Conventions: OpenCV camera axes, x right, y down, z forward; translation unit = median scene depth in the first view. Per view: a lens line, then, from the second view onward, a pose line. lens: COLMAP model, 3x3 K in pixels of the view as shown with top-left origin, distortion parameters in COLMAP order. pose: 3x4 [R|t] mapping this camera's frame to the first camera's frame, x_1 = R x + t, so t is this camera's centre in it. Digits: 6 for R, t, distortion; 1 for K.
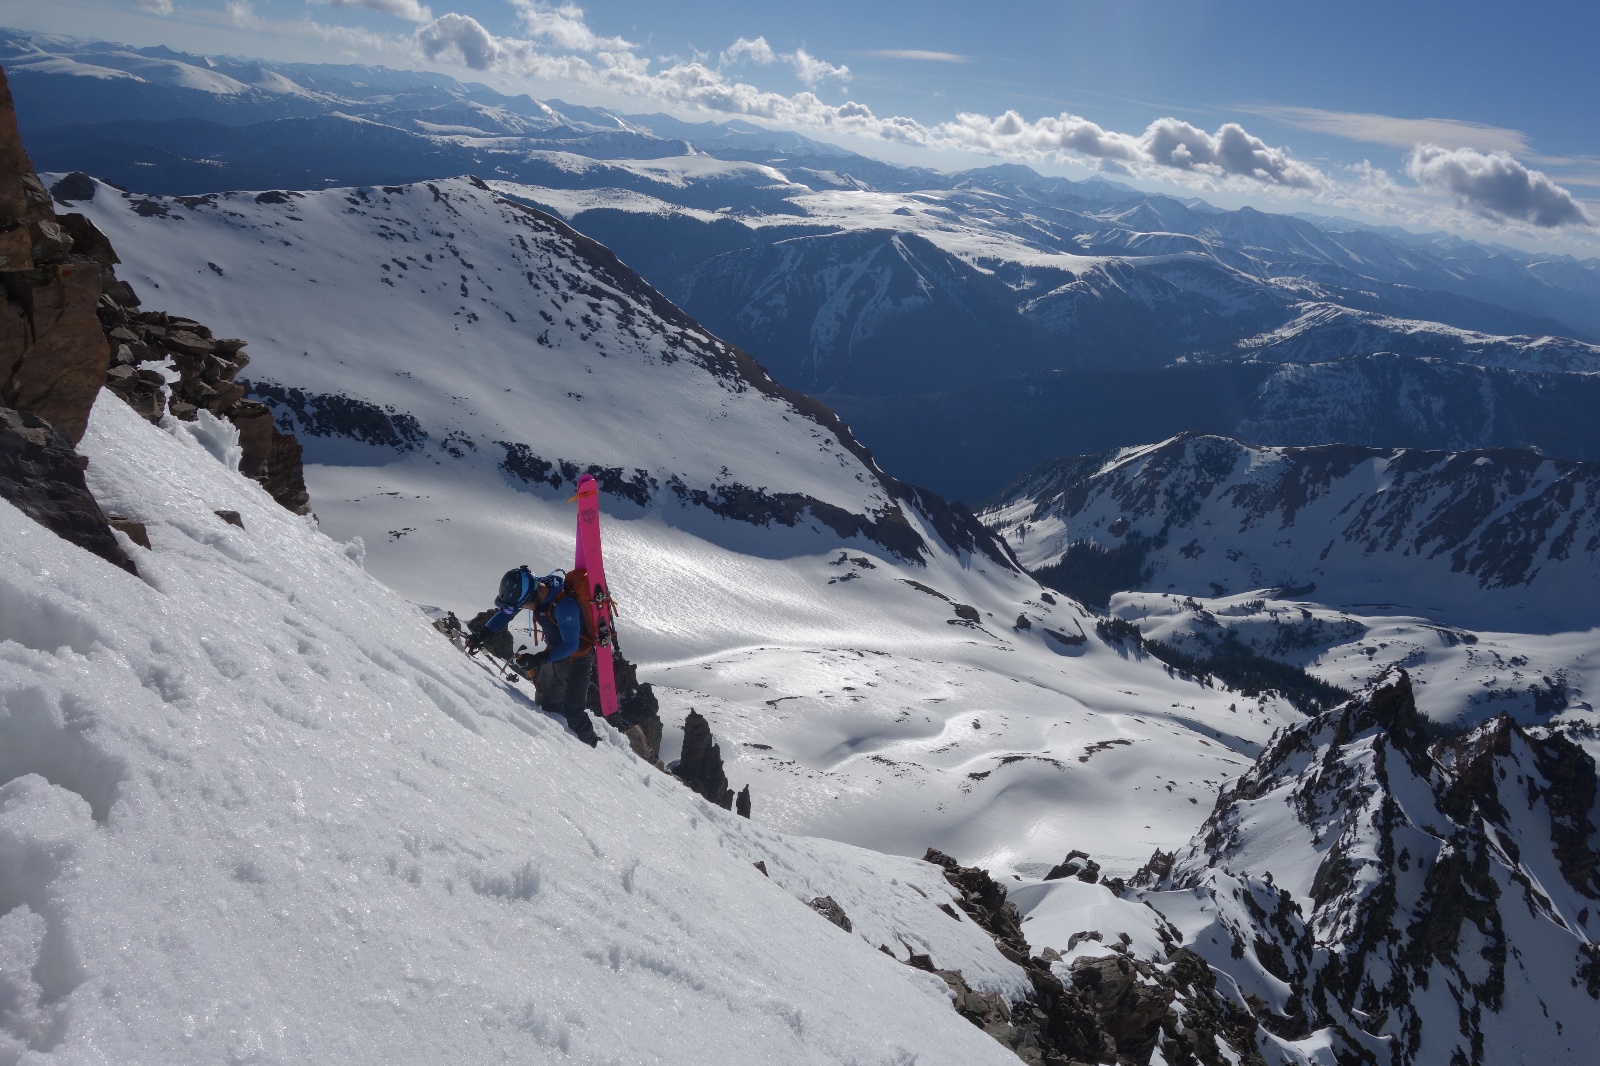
lens RADIAL K [[1282.9, 0, 803.5], [0, 1282.9, 533.7], [0, 0, 1]] dist [0.005058, -0.003724]
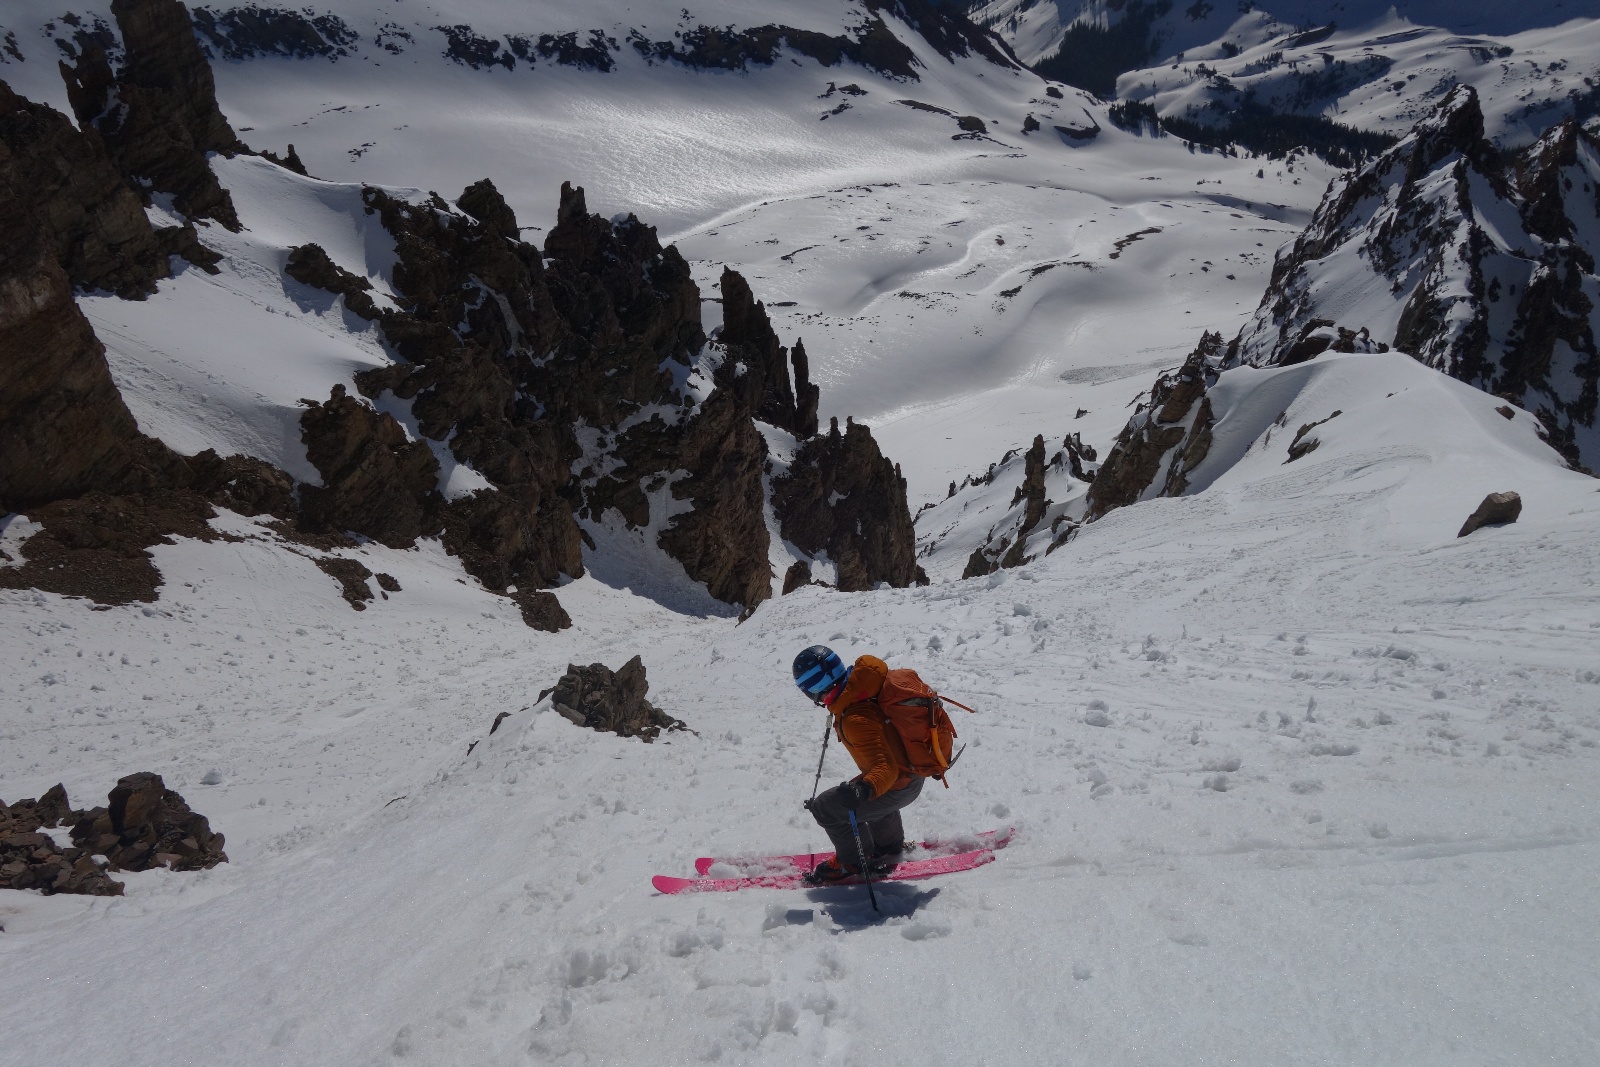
lens RADIAL K [[1282.9, 0, 803.5], [0, 1282.9, 534.2], [0, 0, 1]] dist [0.005058, -0.003724]
pose [[0.983246, -0.177096, -0.043180, -0.006476], [0.181289, 0.925332, 0.333010, 0.004890], [-0.019019, -0.335259, 0.941934, 0.021497]]
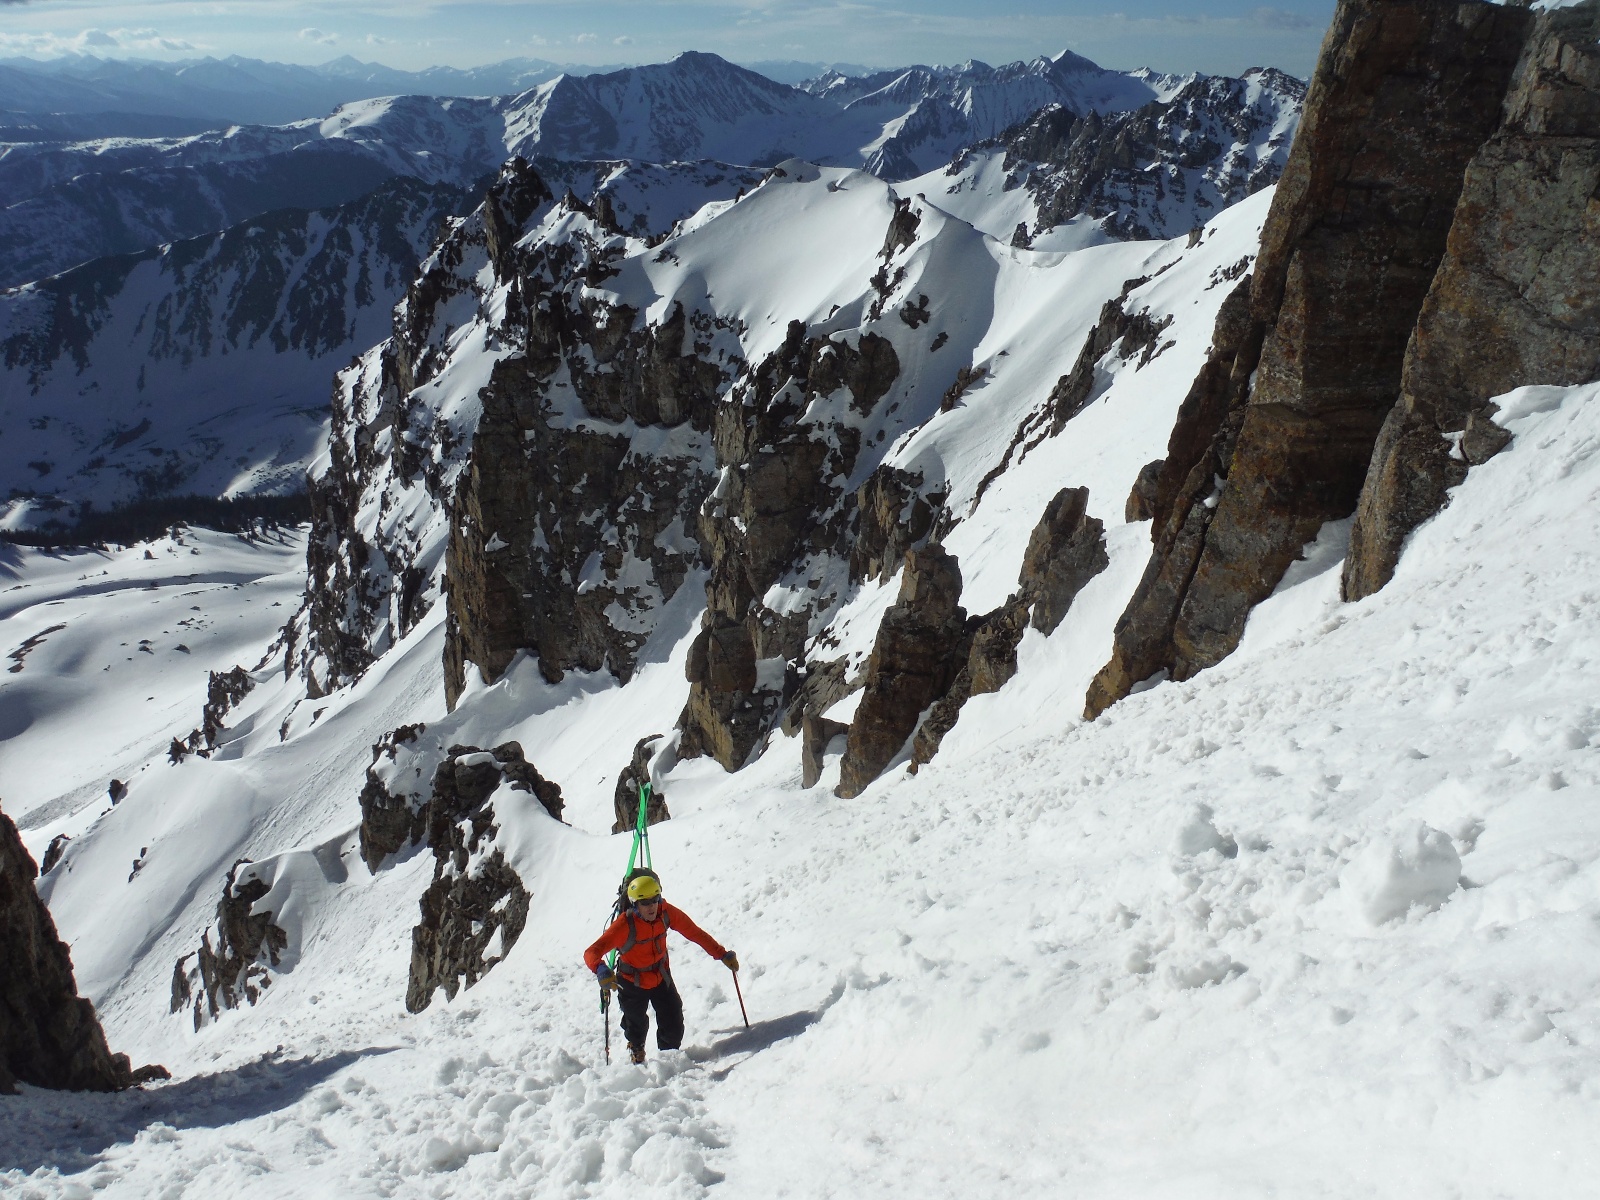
lens RADIAL K [[1374.4, 0, 807.9], [0, 1374.4, 609.3], [0, 0, 1]] dist [-0.116111, 0.101864]
pose [[0.586790, -0.431408, 0.685248, -0.013731], [0.323157, 0.900710, 0.290330, 0.066899], [-0.742460, 0.051080, 0.667940, 0.167582]]
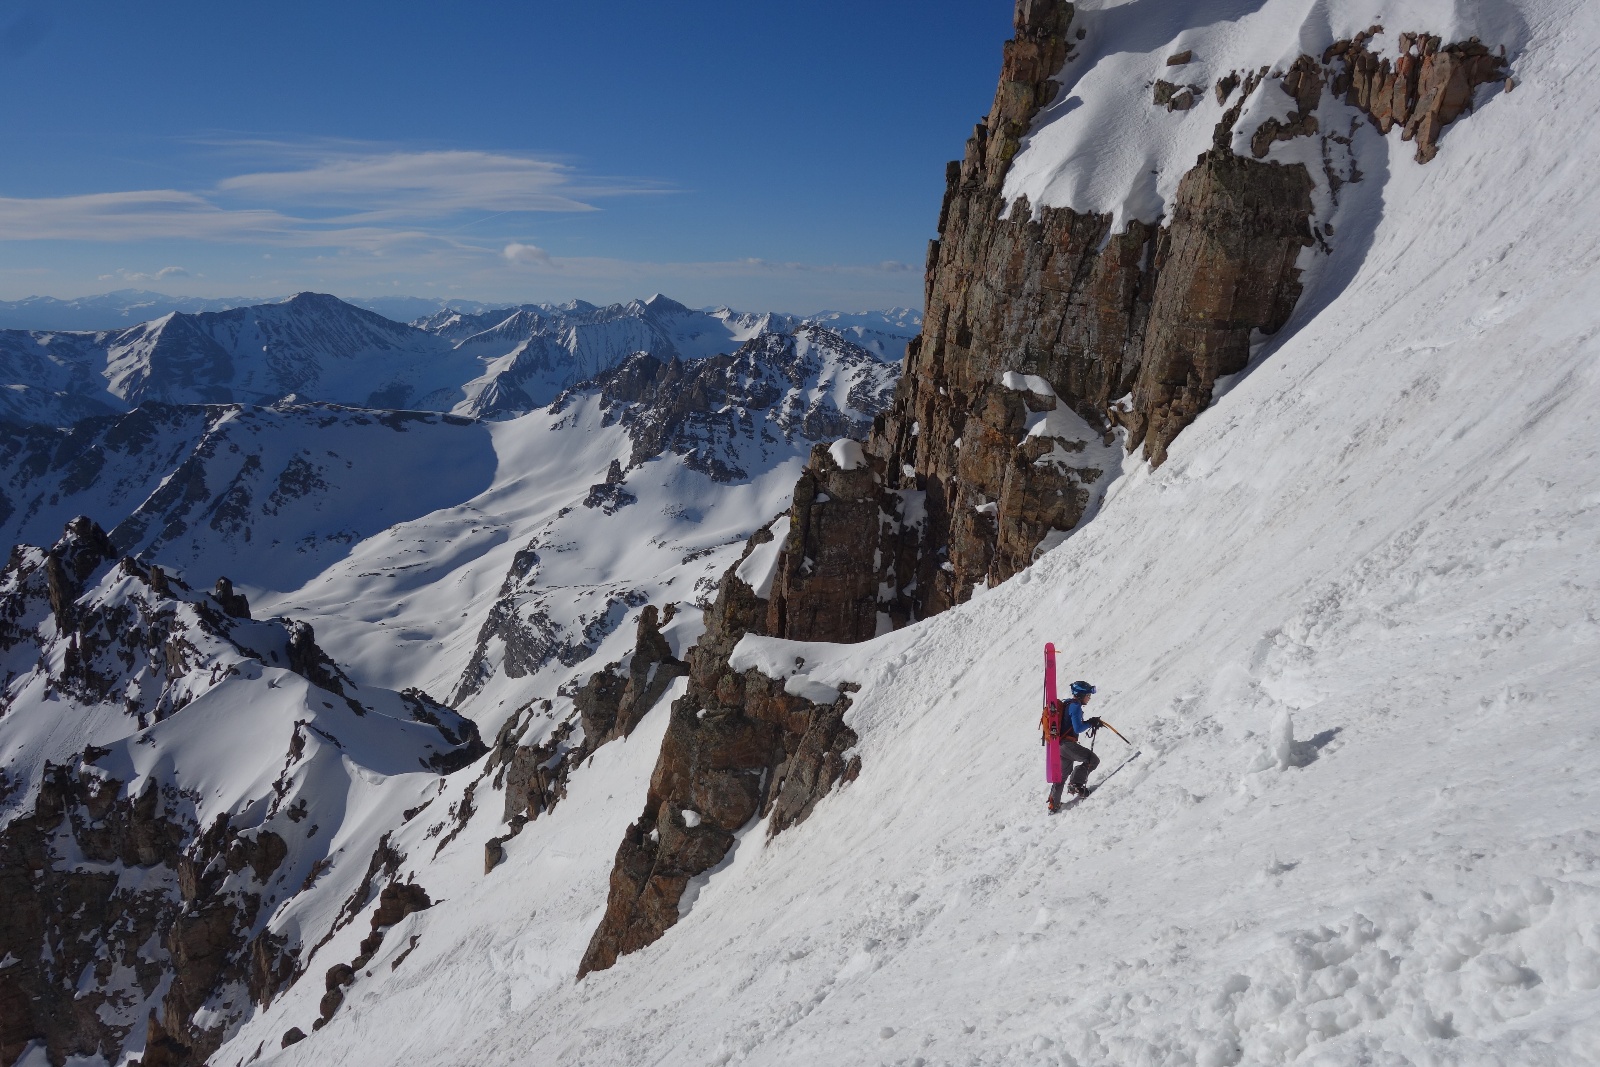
lens RADIAL K [[1282.9, 0, 803.5], [0, 1282.9, 534.2], [0, 0, 1]] dist [0.005058, -0.003724]
pose [[0.346153, -0.307282, 0.886429, -0.027817], [0.320025, 0.926845, 0.196322, 0.044220], [-0.881908, 0.215722, 0.419168, 0.119018]]
